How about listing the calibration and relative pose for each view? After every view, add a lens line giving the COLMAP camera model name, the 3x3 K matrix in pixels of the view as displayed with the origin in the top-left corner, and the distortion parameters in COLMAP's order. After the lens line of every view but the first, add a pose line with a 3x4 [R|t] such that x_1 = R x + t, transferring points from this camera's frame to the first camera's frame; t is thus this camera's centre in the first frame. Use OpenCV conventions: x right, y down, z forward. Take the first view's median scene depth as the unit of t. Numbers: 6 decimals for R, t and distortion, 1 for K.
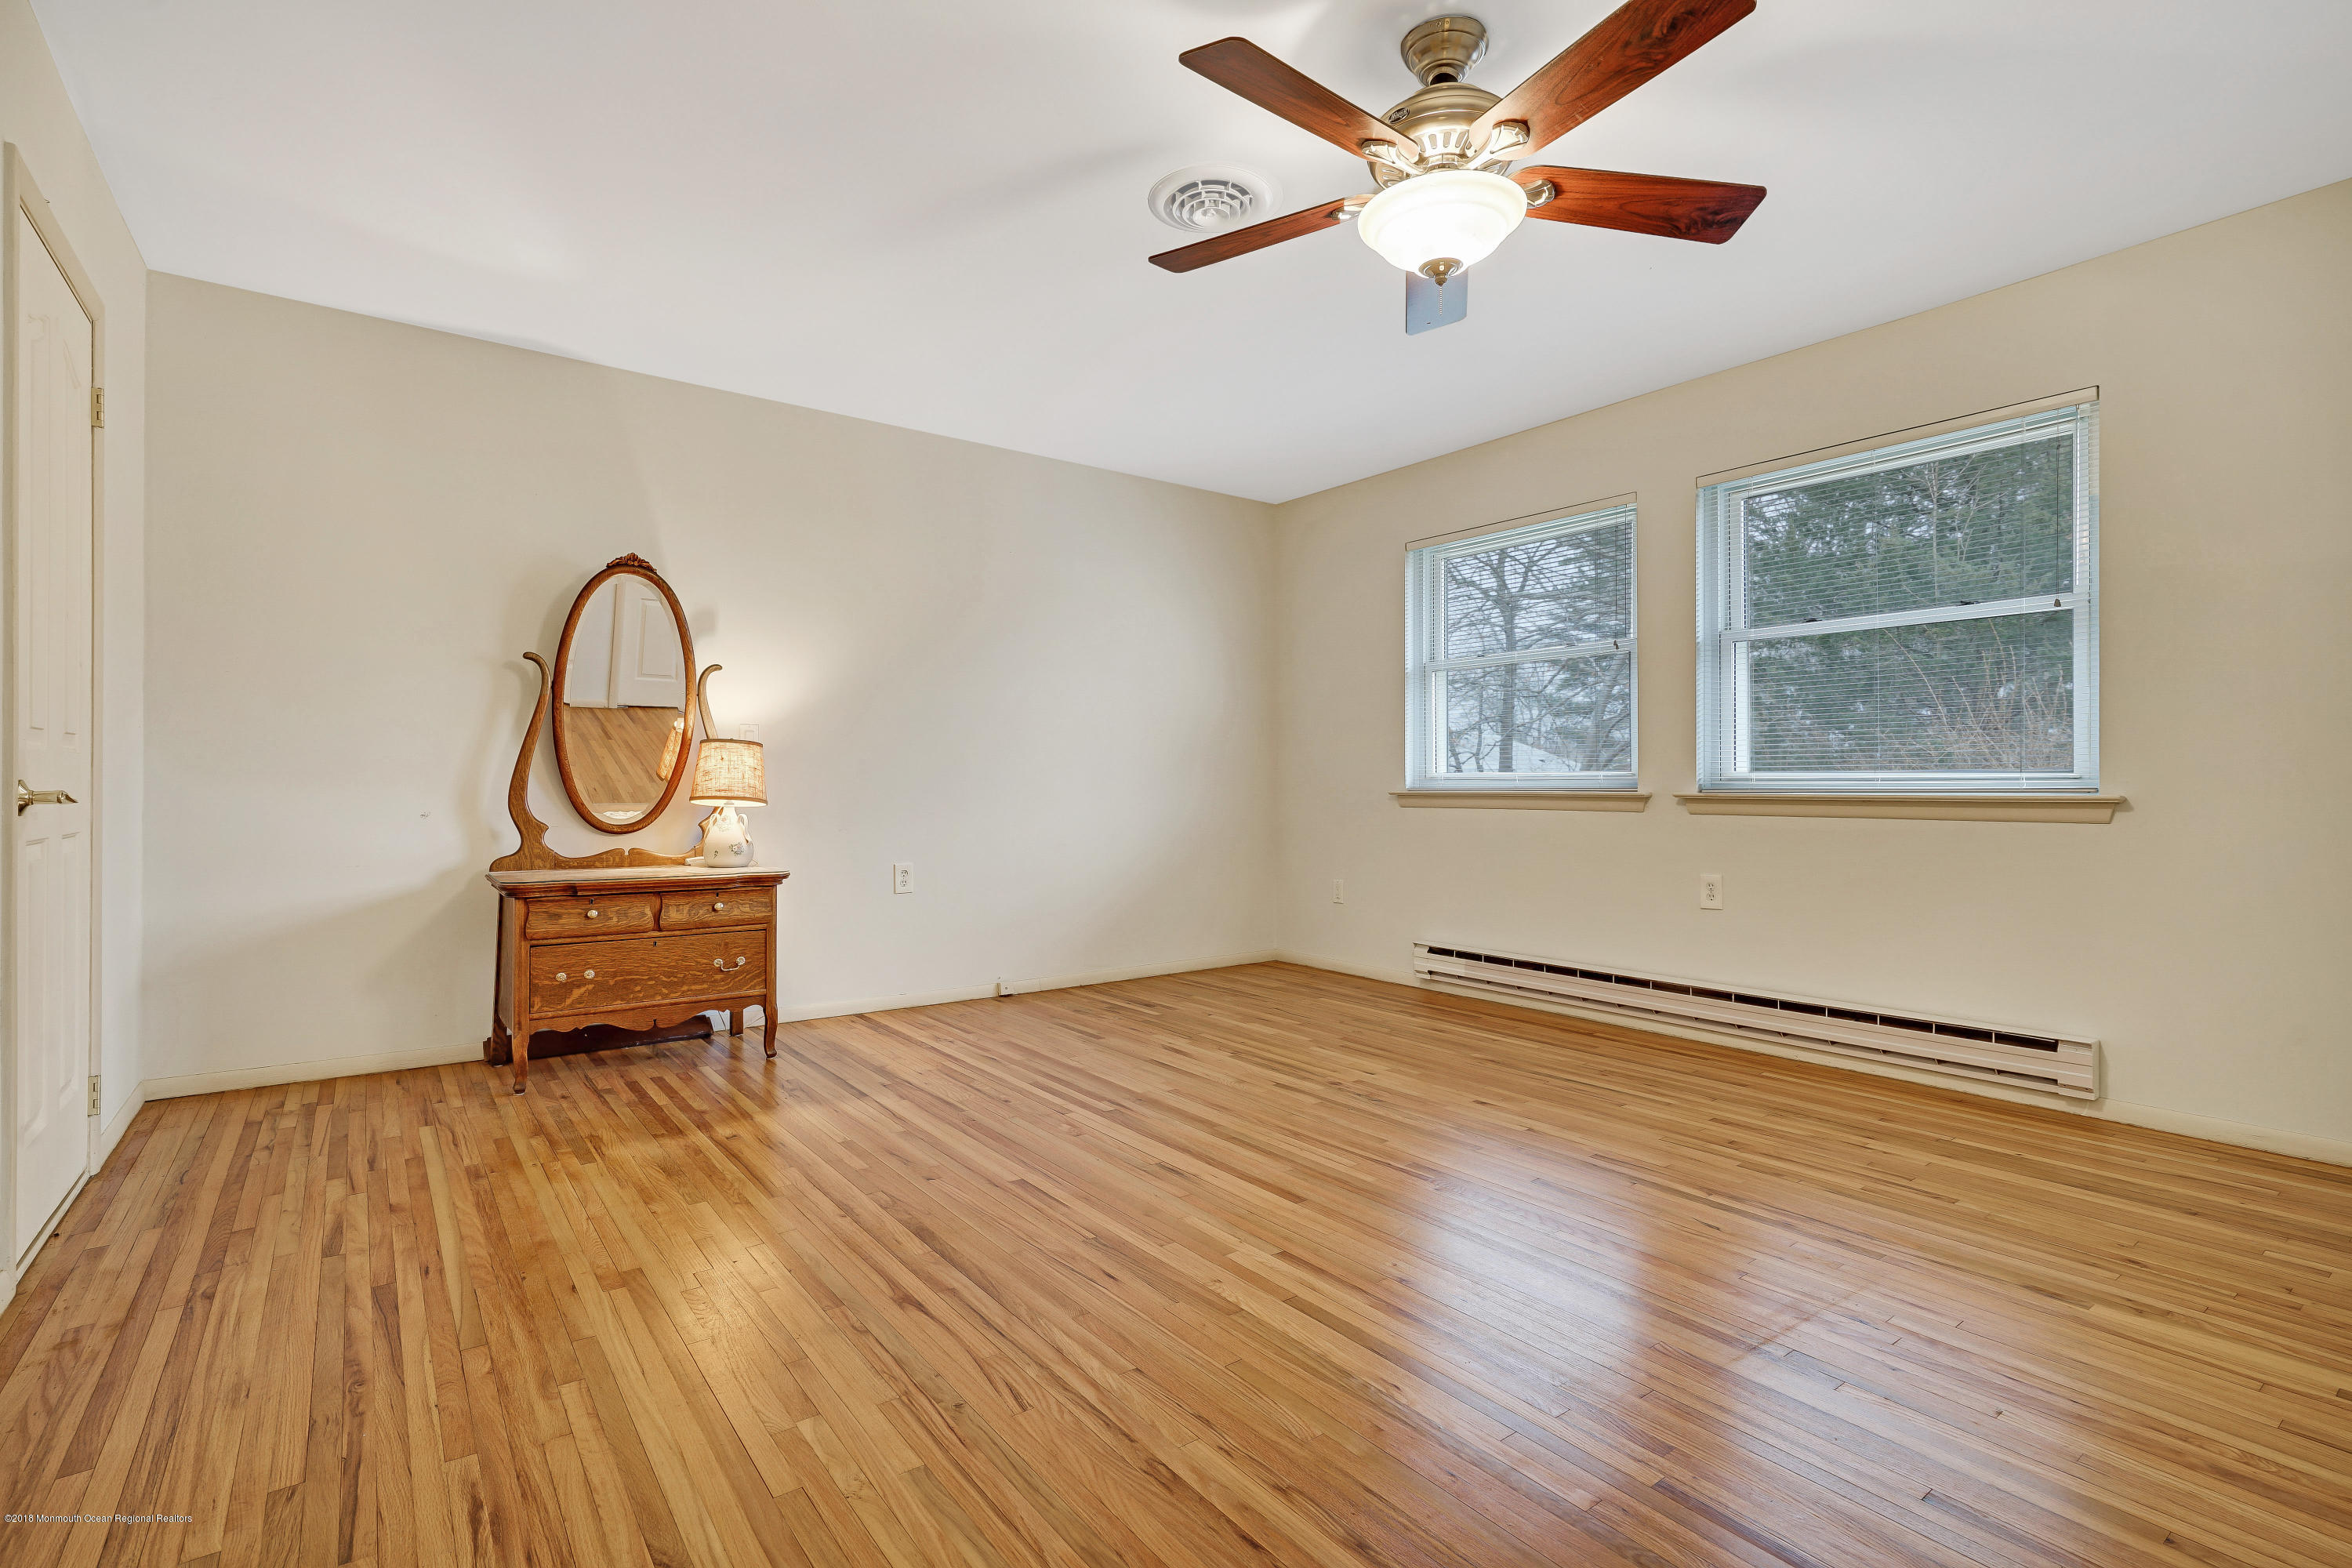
lens RADIAL K [[1051.7, 0, 1169.8], [0, 1051.7, 781.2], [0, 0, 1]] dist [-0.006998, 0.002911]
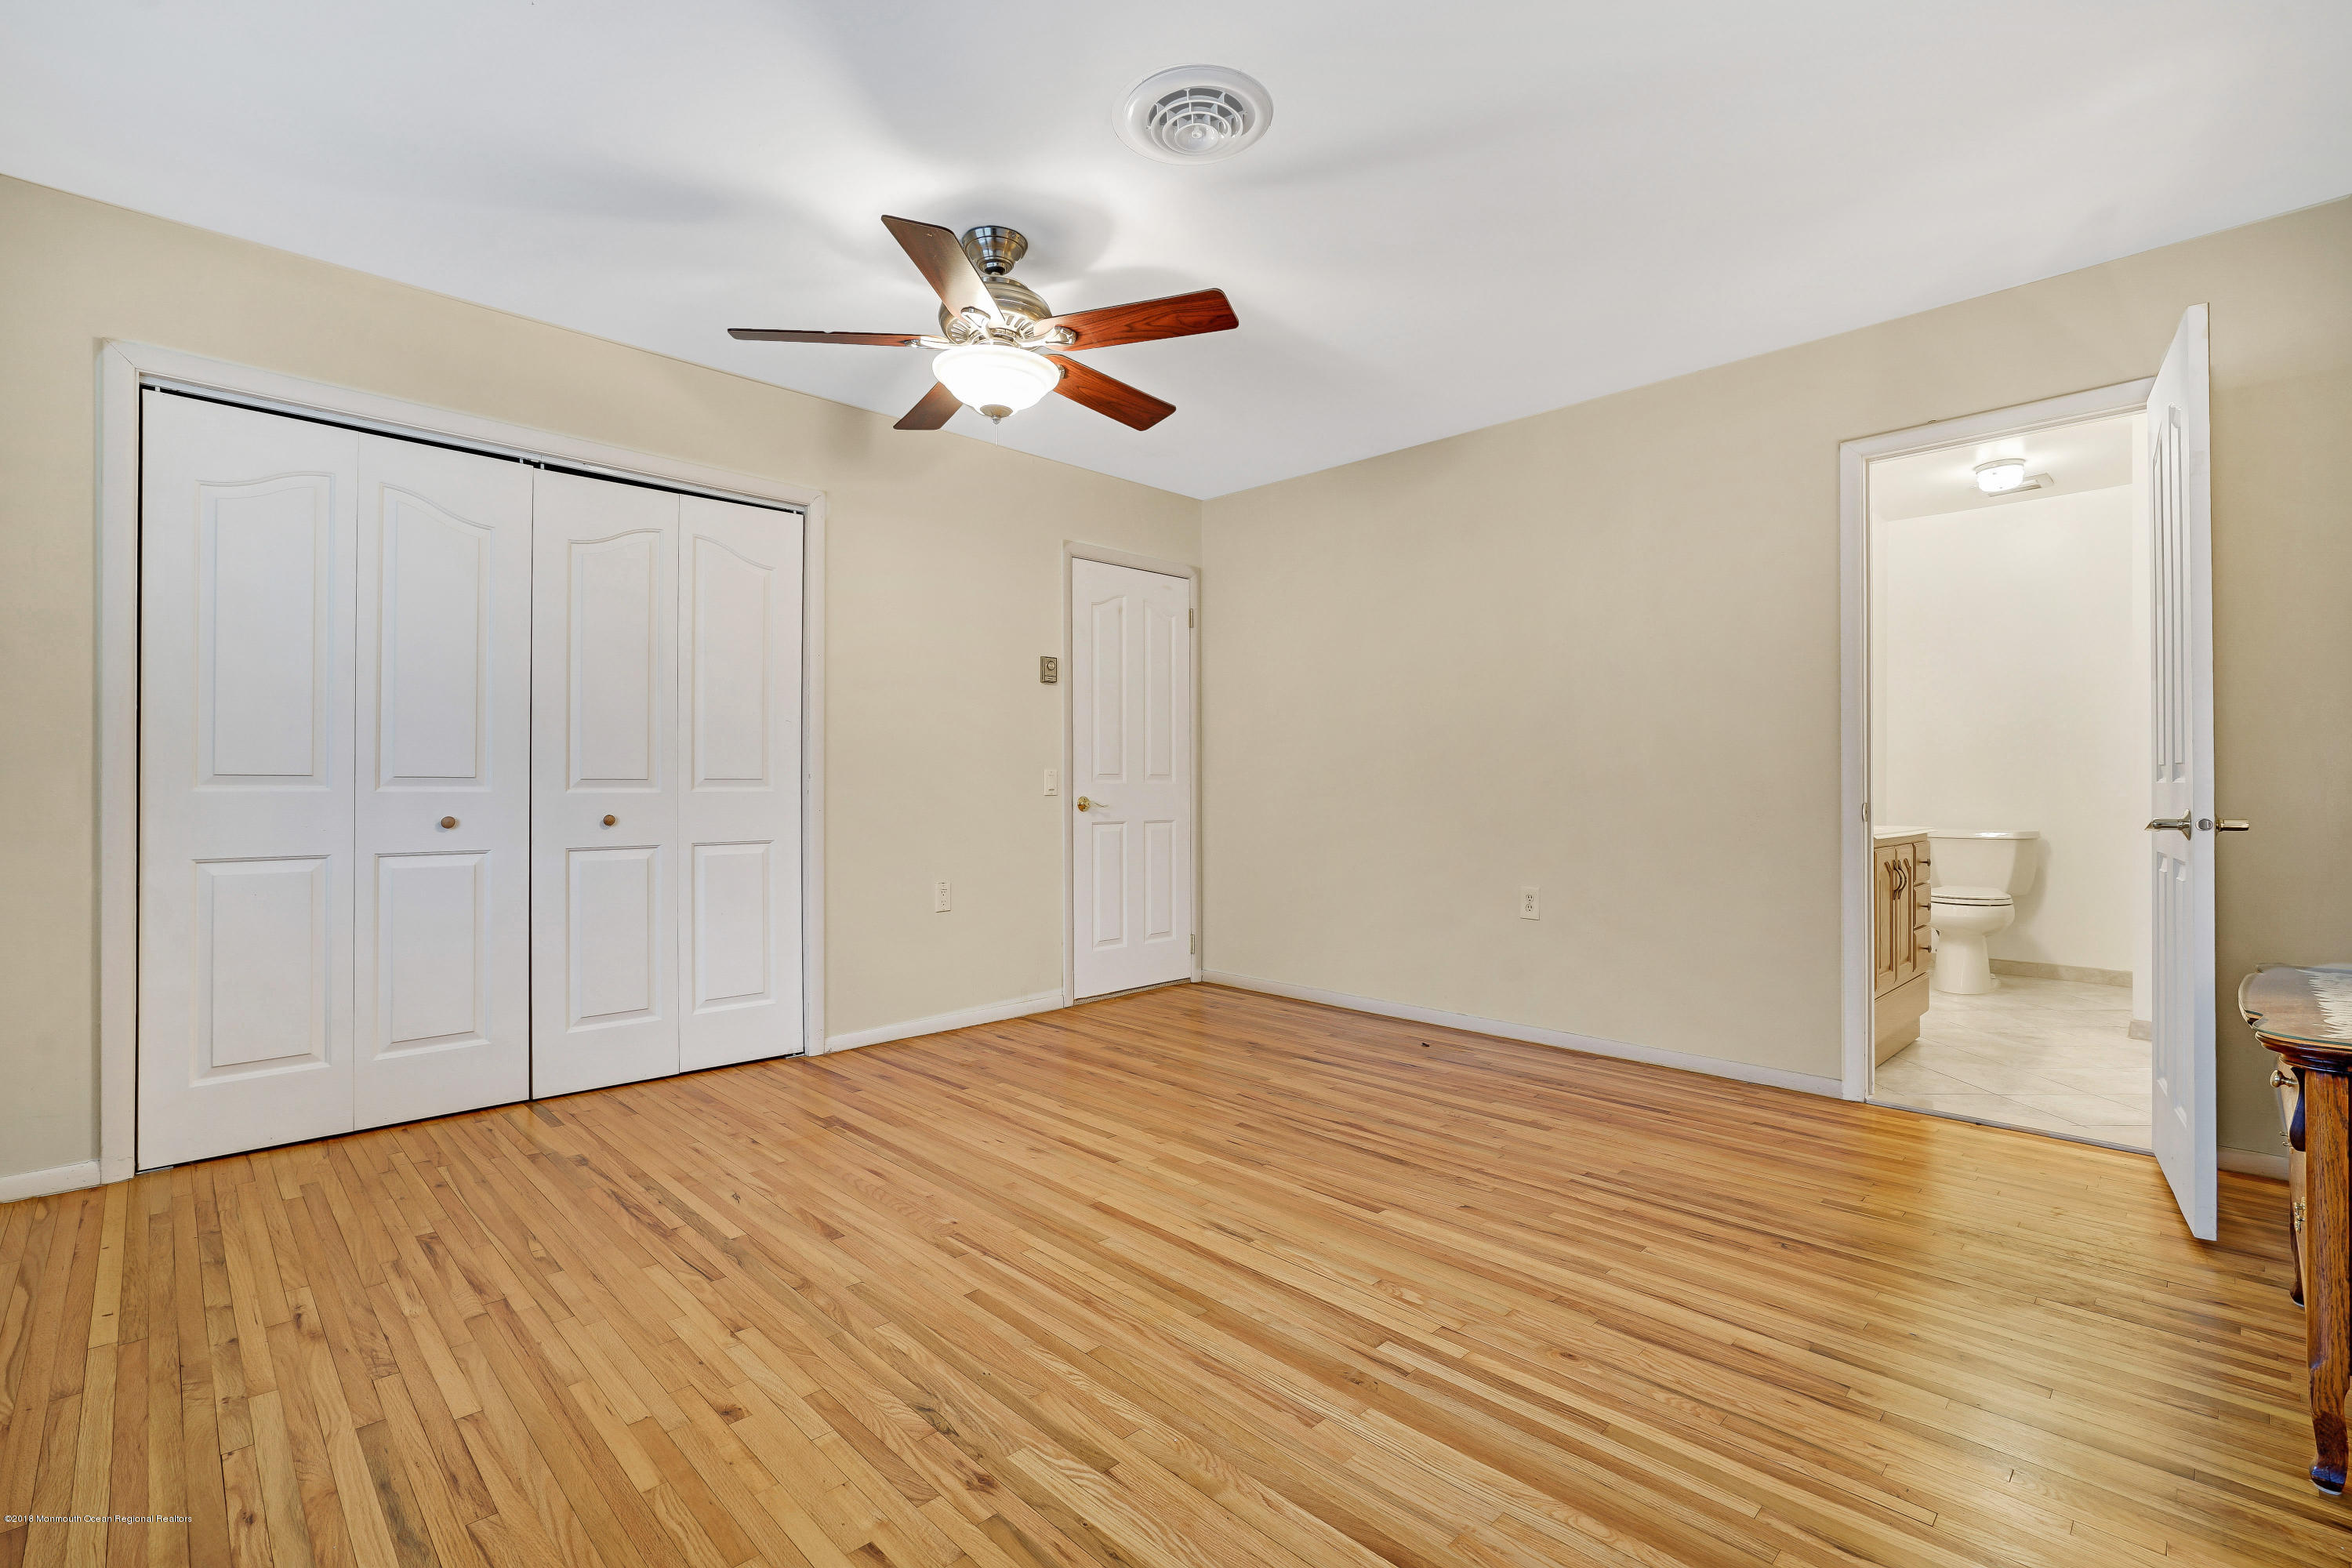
lens RADIAL K [[1051.7, 0, 1169.8], [0, 1051.7, 781.2], [0, 0, 1]] dist [-0.006998, 0.002911]
pose [[-0.990798, -0.004477, -0.135276, 0.193202], [-0.003422, 0.999962, -0.008032, -0.016192], [0.135307, -0.007495, -0.990775, 2.026629]]
